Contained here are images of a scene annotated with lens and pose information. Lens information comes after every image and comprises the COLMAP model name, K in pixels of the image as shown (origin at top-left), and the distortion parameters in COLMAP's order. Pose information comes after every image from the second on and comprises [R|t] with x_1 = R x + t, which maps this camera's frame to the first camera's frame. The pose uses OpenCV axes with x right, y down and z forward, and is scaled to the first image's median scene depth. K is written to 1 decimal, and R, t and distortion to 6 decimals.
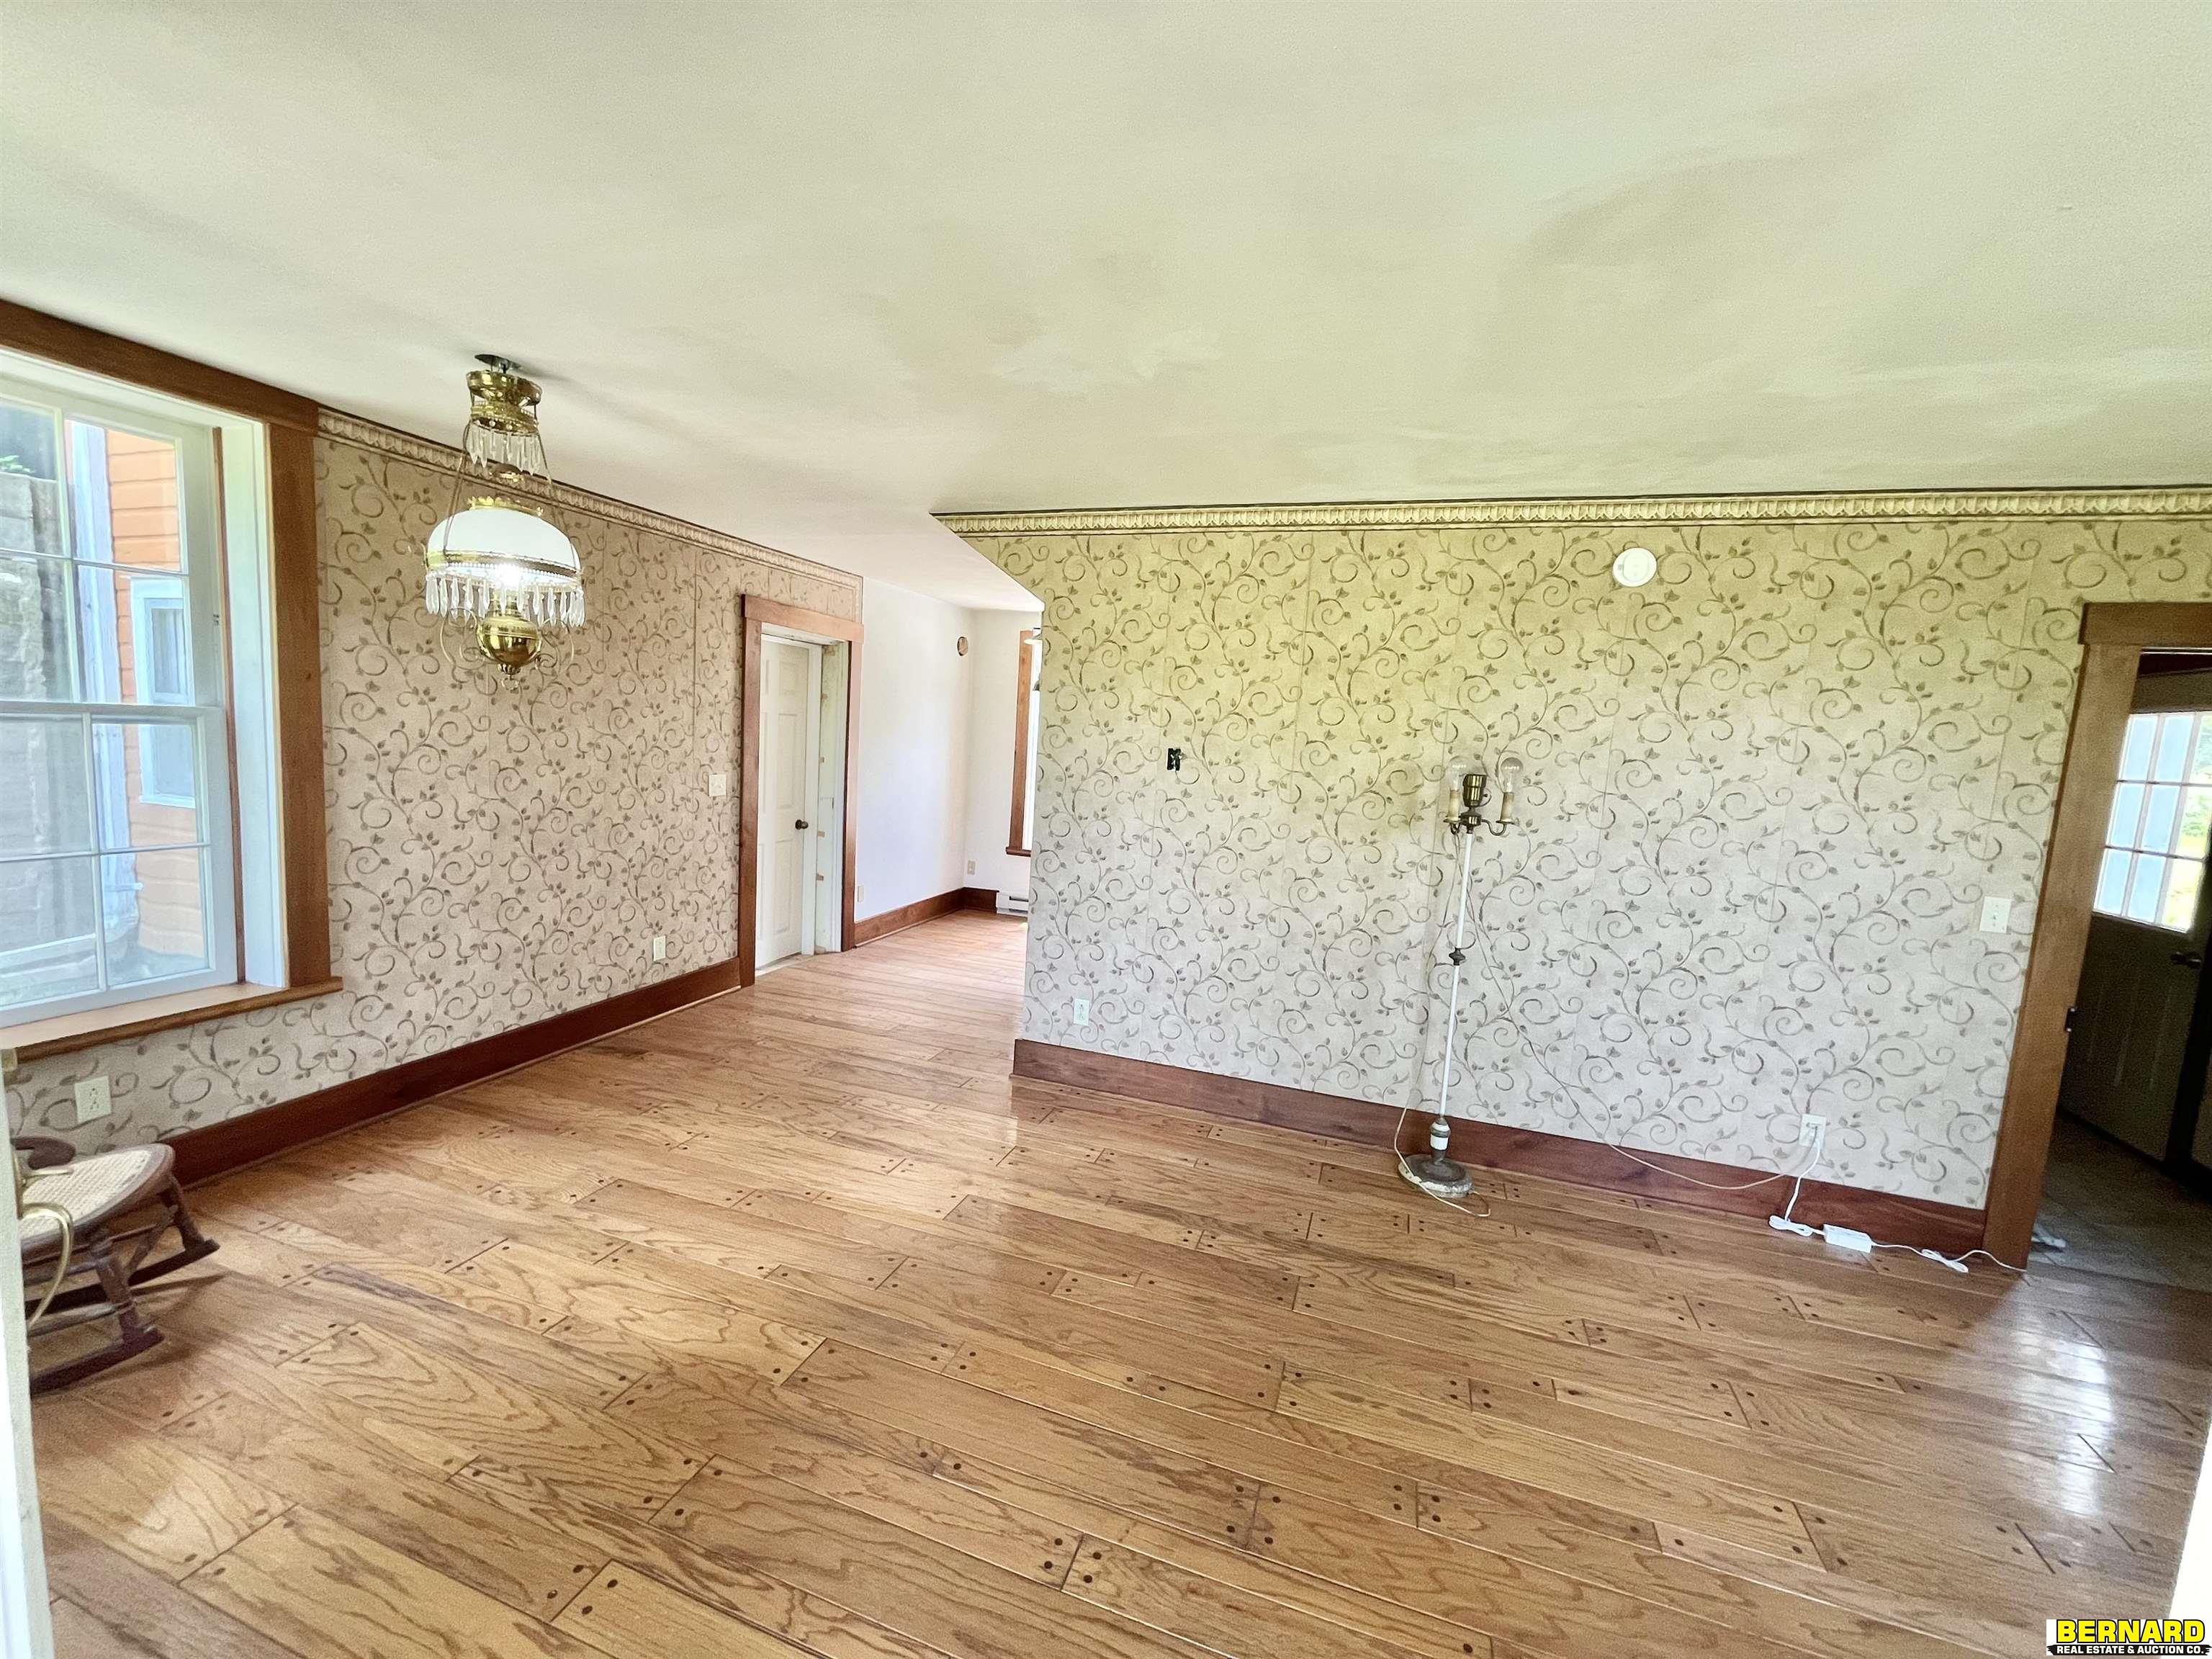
lens RADIAL K [[892.0, 0, 1102.7], [0, 892.0, 830.3], [0, 0, 1]] dist [-0.002888, -0.000683]
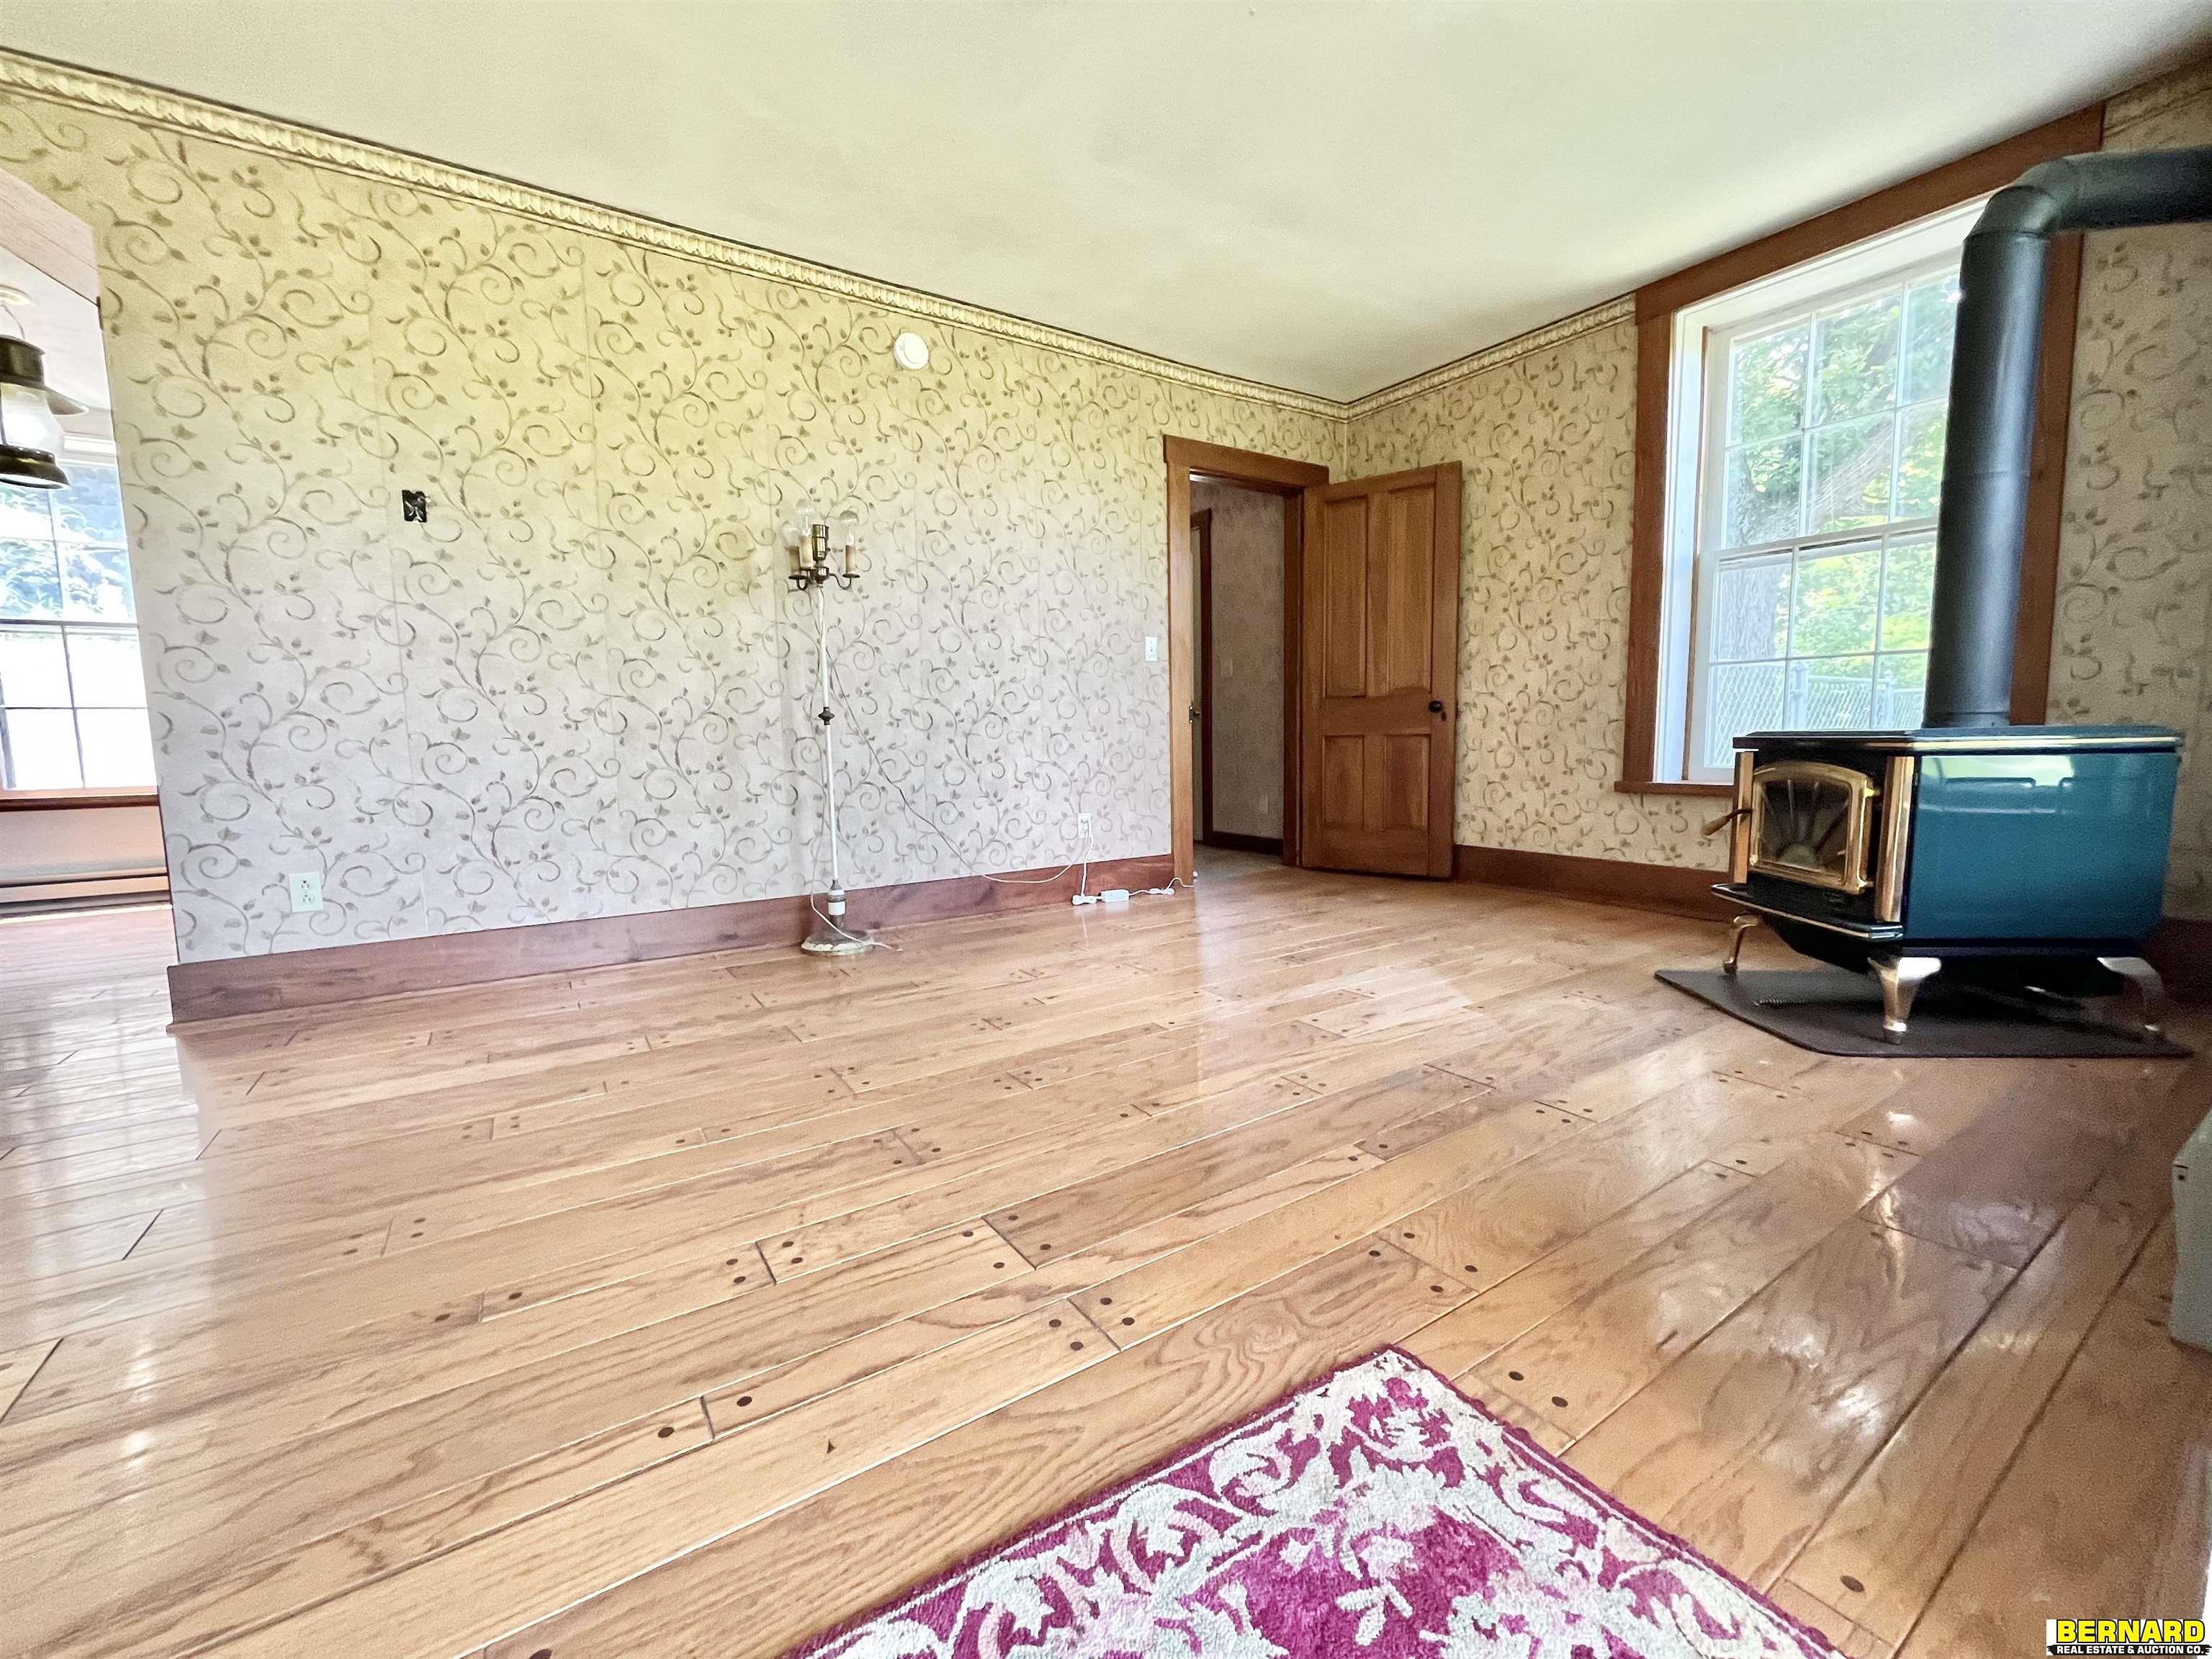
lens RADIAL K [[892.0, 0, 1102.7], [0, 892.0, 830.3], [0, 0, 1]] dist [-0.002888, -0.000683]
pose [[0.607489, -0.150608, 0.779920, -0.218281], [0.144329, 0.986445, 0.078070, 0.242415], [-0.781106, 0.065138, 0.620991, 0.153376]]
